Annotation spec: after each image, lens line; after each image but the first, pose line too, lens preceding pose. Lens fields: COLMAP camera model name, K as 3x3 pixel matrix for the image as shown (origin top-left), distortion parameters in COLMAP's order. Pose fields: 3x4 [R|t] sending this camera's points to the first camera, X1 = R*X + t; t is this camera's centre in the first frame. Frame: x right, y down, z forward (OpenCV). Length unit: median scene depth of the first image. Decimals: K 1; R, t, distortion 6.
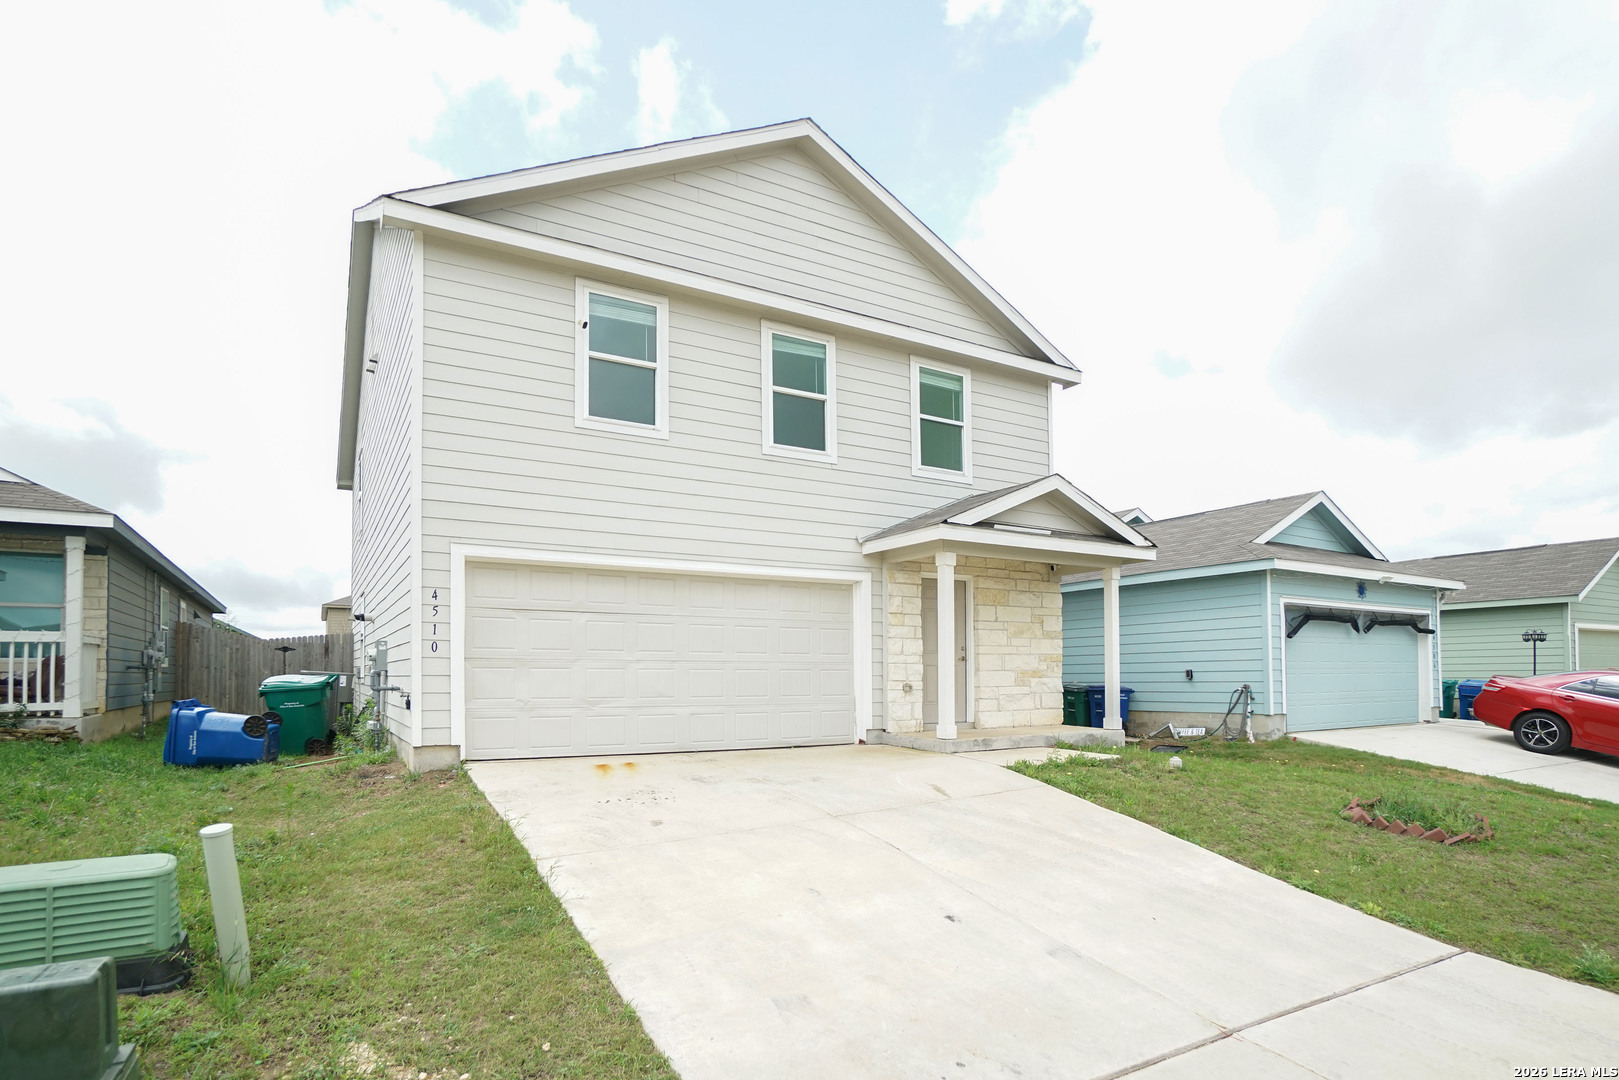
lens RADIAL K [[783.7, 0, 805.7], [0, 783.7, 574.7], [0, 0, 1]] dist [-0.023528, 0.000150]
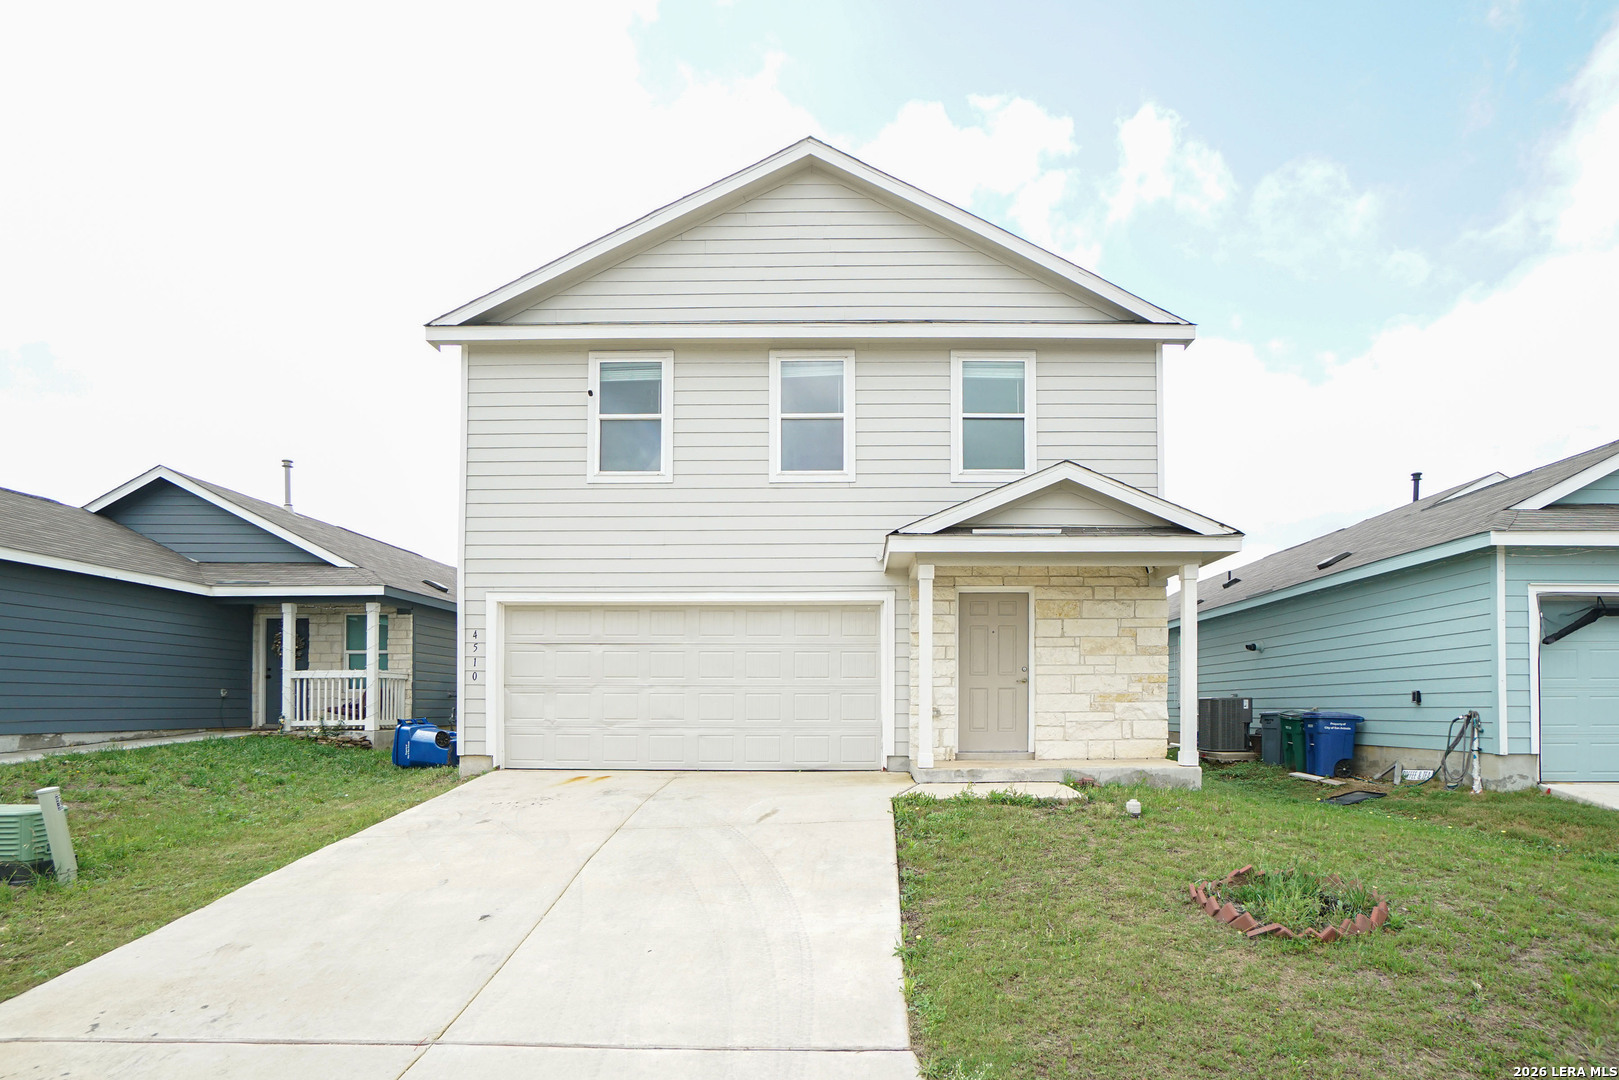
lens RADIAL K [[770.4, 0, 704.1], [0, 770.4, 611.3], [0, 0, 1]] dist [-0.035784, 0.009524]
pose [[0.876887, -0.055043, -0.477535, 0.320518], [0.060239, 0.998174, -0.004440, 0.011860], [0.476908, -0.024873, 0.878601, 0.071222]]
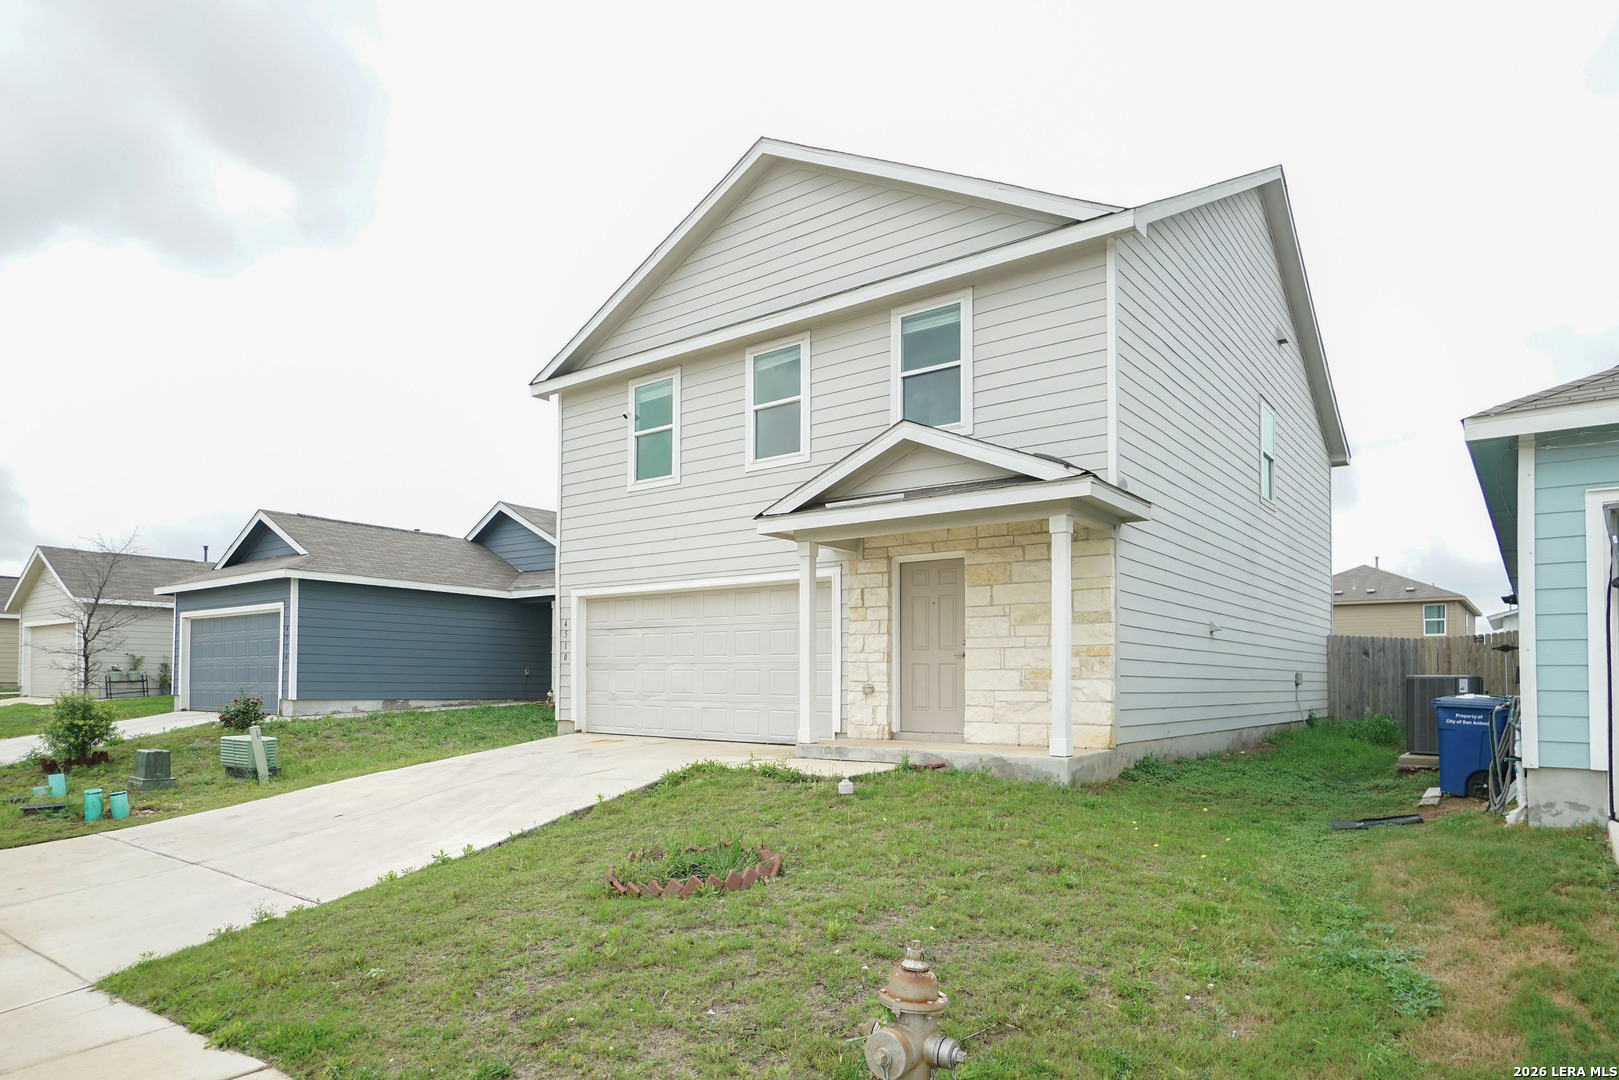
lens RADIAL K [[881.1, 0, 838.9], [0, 881.1, 565.0], [0, 0, 1]] dist [-0.001594, -0.000117]
pose [[0.459027, -0.113068, -0.881198, 1.000280], [0.106968, 0.991686, -0.071524, 0.070229], [0.881959, -0.061429, 0.467305, 0.496011]]
